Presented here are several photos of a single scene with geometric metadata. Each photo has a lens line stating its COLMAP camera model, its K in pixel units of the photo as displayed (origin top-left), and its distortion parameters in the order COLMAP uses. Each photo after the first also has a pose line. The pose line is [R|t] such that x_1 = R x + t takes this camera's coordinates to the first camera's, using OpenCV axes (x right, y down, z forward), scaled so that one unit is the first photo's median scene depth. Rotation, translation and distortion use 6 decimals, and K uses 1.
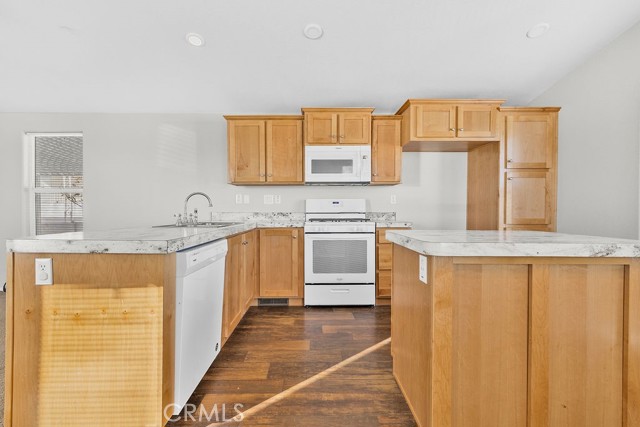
lens RADIAL K [[269.2, 0, 316.8], [0, 269.2, 214.2], [0, 0, 1]] dist [0.001377, 0.001141]
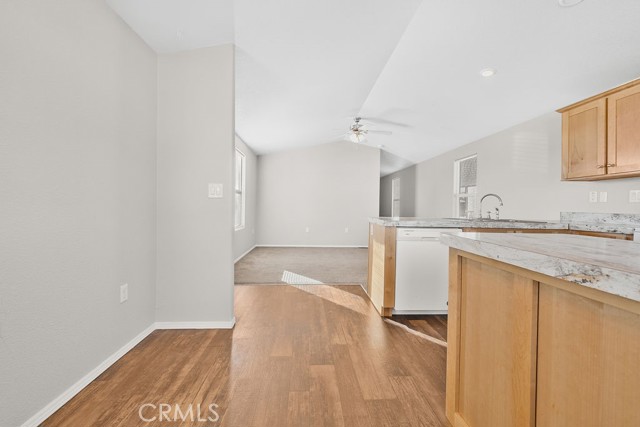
lens RADIAL K [[269.2, 0, 316.6], [0, 269.2, 207.9], [0, 0, 1]] dist [0.001377, 0.001141]
pose [[0.035401, 0.006613, -0.999351, 0.586442], [-0.032178, 0.999467, 0.005474, 0.000557], [0.998855, 0.031964, 0.035594, 0.134780]]
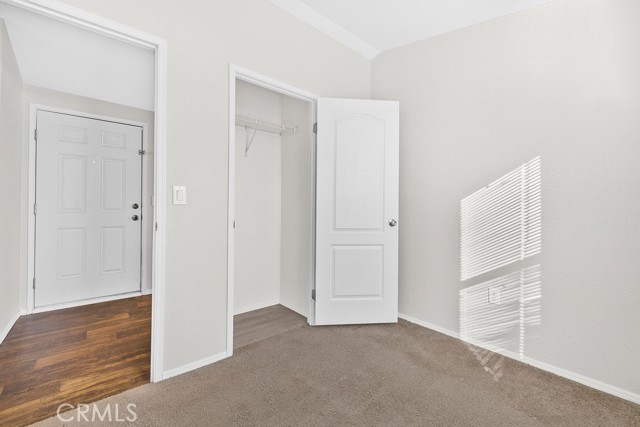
lens RADIAL K [[269.2, 0, 316.5], [0, 269.2, 209.9], [0, 0, 1]] dist [0.001377, 0.001141]
pose [[-0.773593, -0.002704, -0.633677, -0.119739], [-0.007992, 0.999953, 0.005489, -0.023203], [0.633633, 0.009310, -0.773578, 1.533008]]
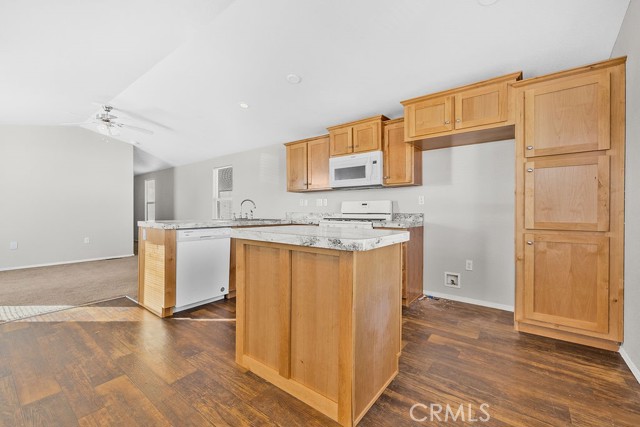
lens RADIAL K [[269.2, 0, 313.8], [0, 269.2, 212.4], [0, 0, 1]] dist [0.001377, 0.001141]
pose [[0.781309, 0.004228, -0.624130, 0.665216], [-0.012433, 0.999884, -0.008791, 0.003243], [0.624020, 0.014628, 0.781271, 0.006741]]
